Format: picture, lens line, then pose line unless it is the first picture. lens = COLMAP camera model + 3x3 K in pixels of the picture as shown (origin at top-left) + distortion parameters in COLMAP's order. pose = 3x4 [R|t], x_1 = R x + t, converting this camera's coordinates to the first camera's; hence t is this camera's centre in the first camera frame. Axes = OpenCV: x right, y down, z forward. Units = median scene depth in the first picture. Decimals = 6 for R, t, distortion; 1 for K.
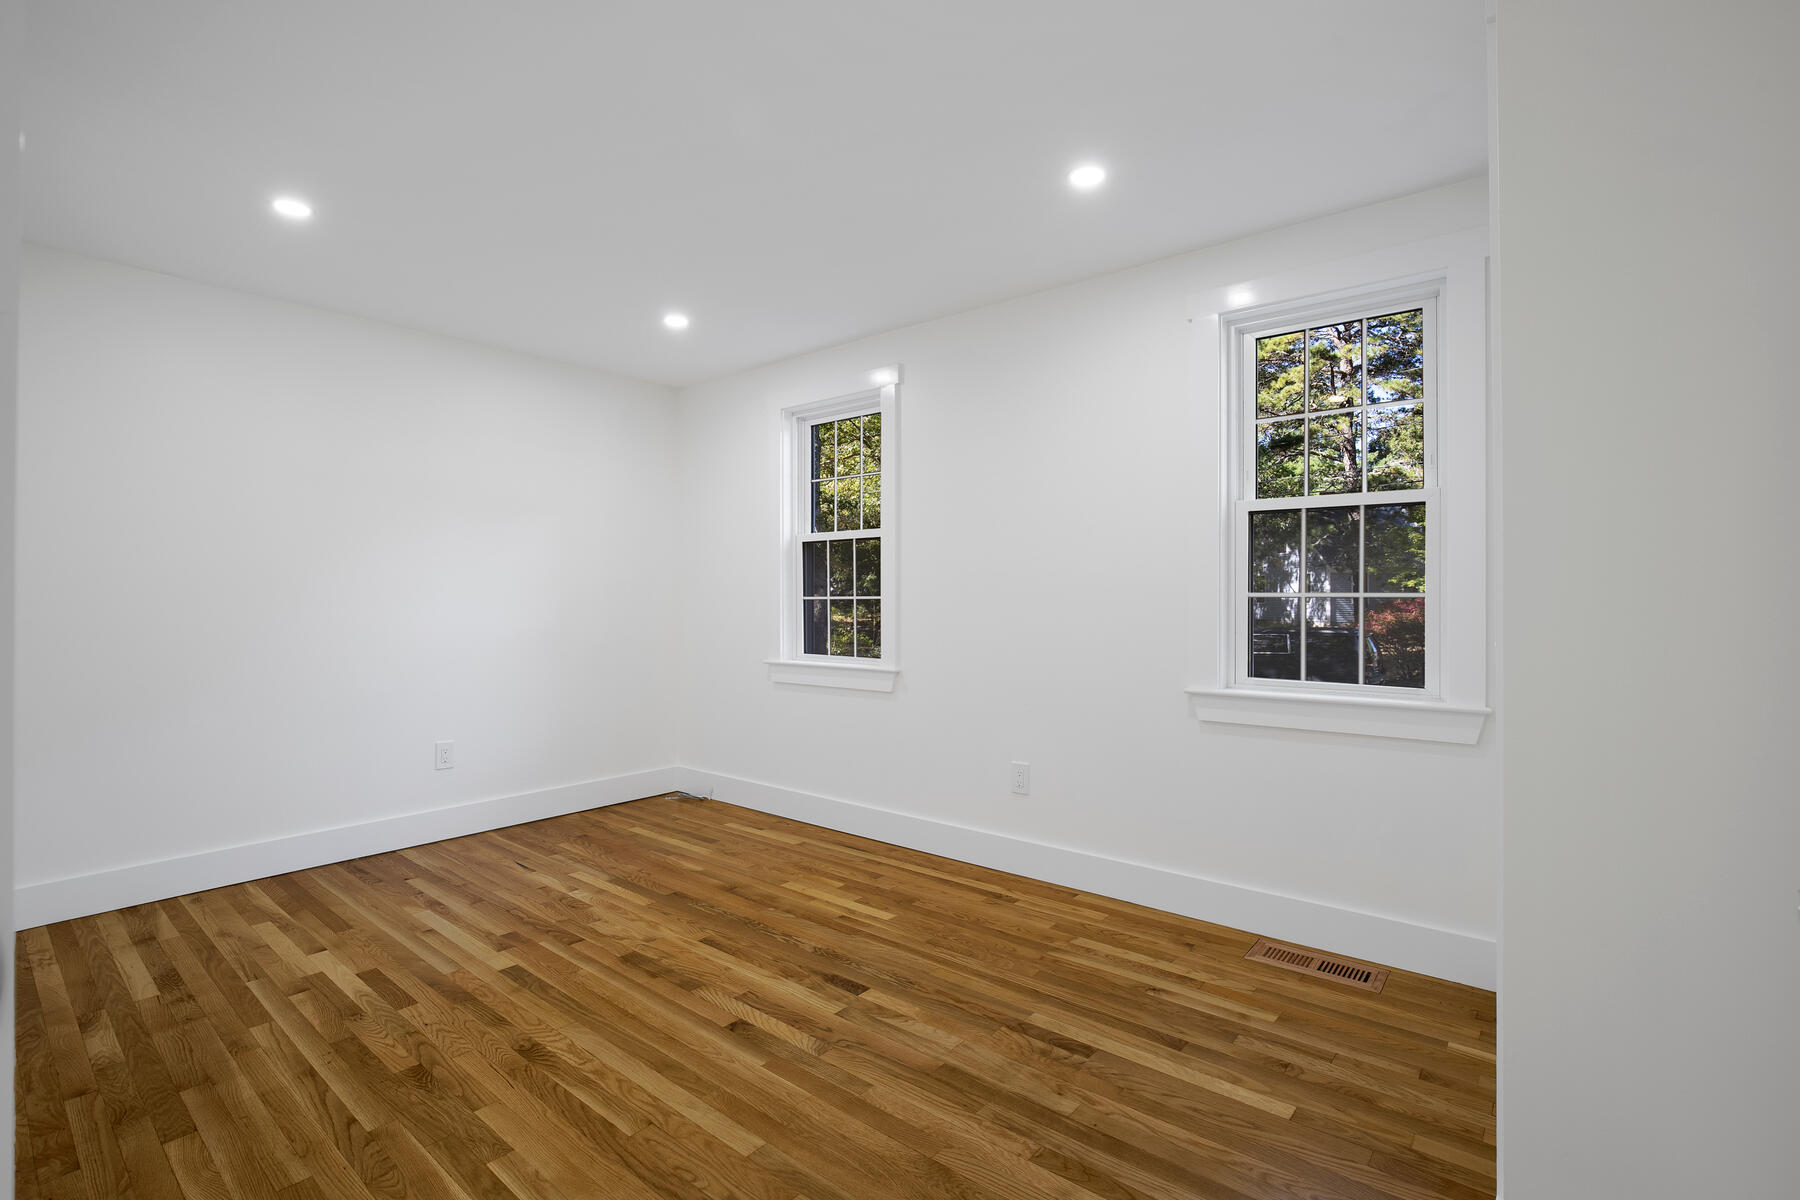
lens RADIAL K [[834.9, 0, 907.2], [0, 834.9, 607.6], [0, 0, 1]] dist [-0.029974, 0.005147]
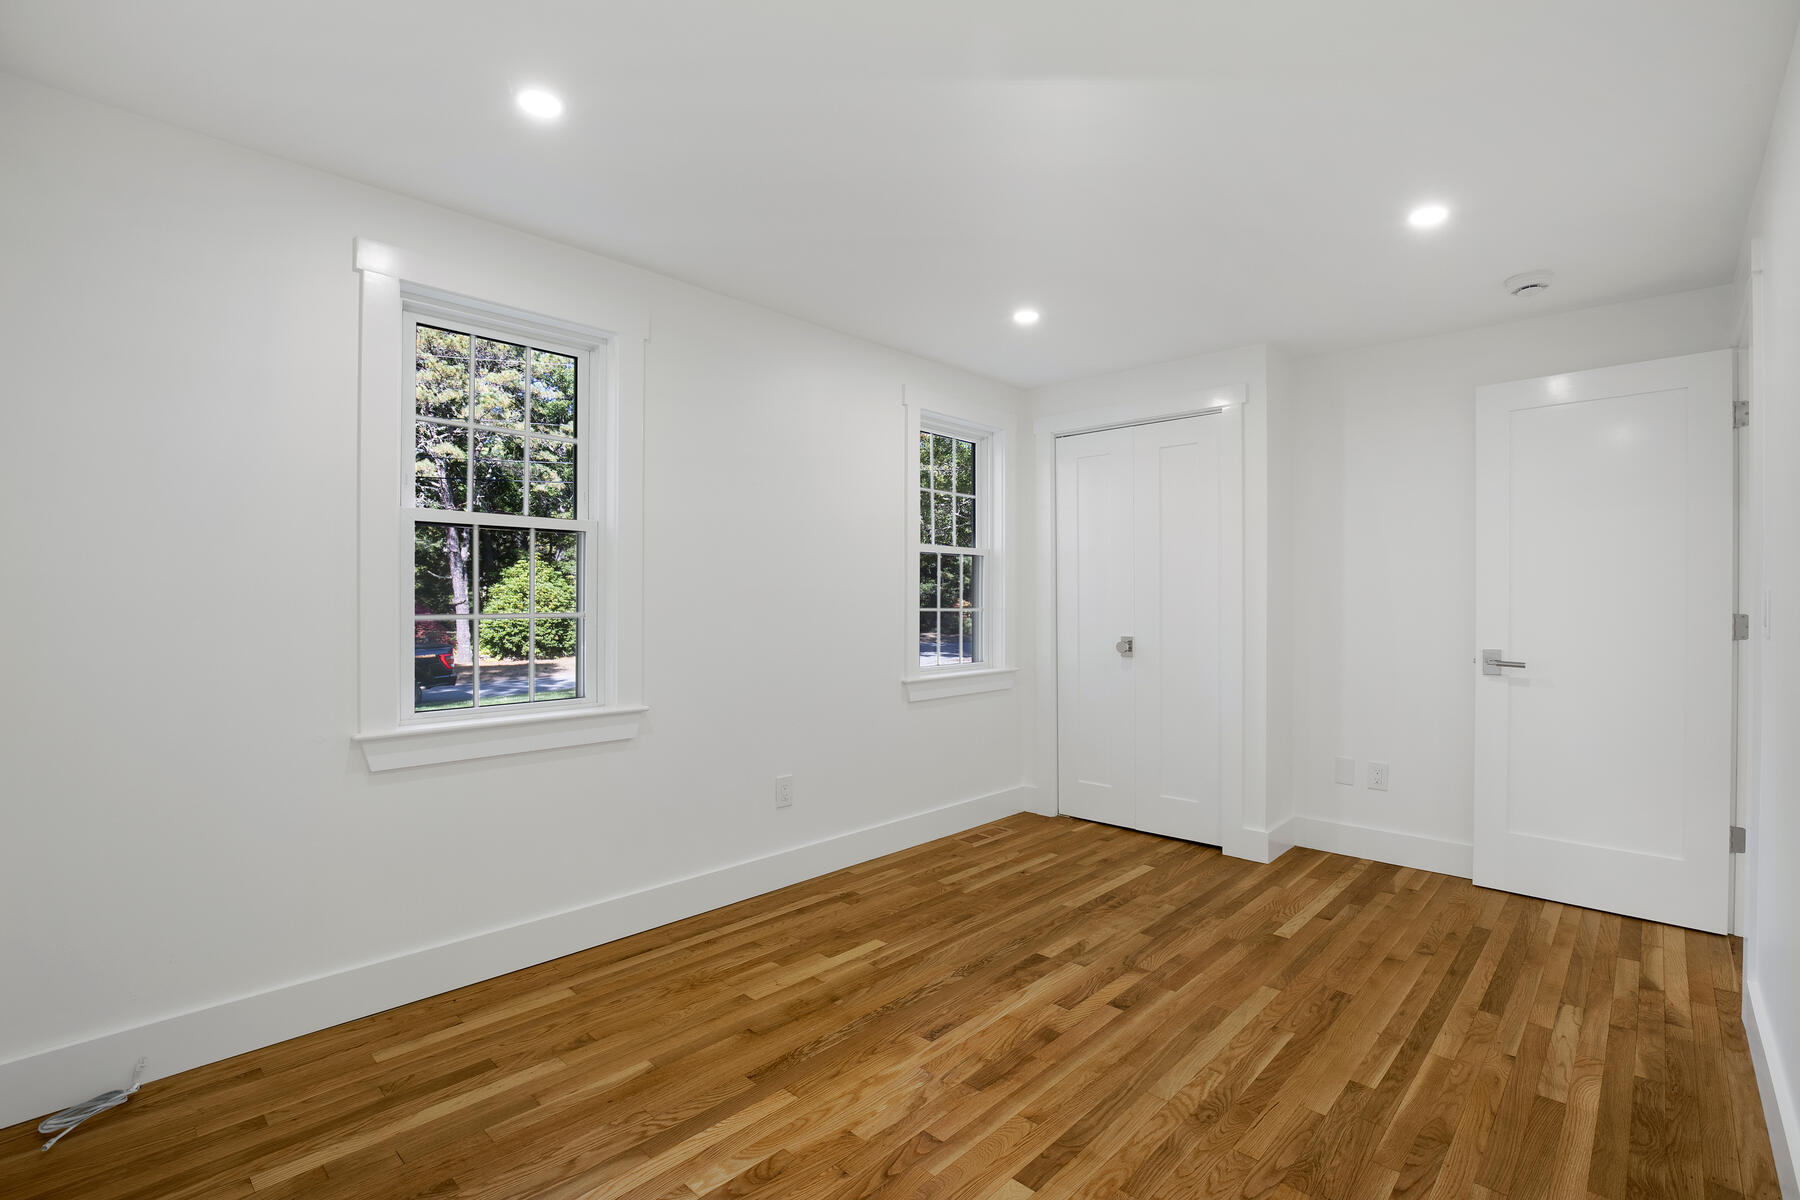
lens RADIAL K [[829.8, 0, 901.2], [0, 829.8, 589.1], [0, 0, 1]] dist [-0.033362, 0.005223]
pose [[0.065448, 0.010411, 0.997802, -1.098333], [0.007496, 0.999912, -0.010924, -0.037476], [-0.997828, 0.008194, 0.065364, 1.000554]]
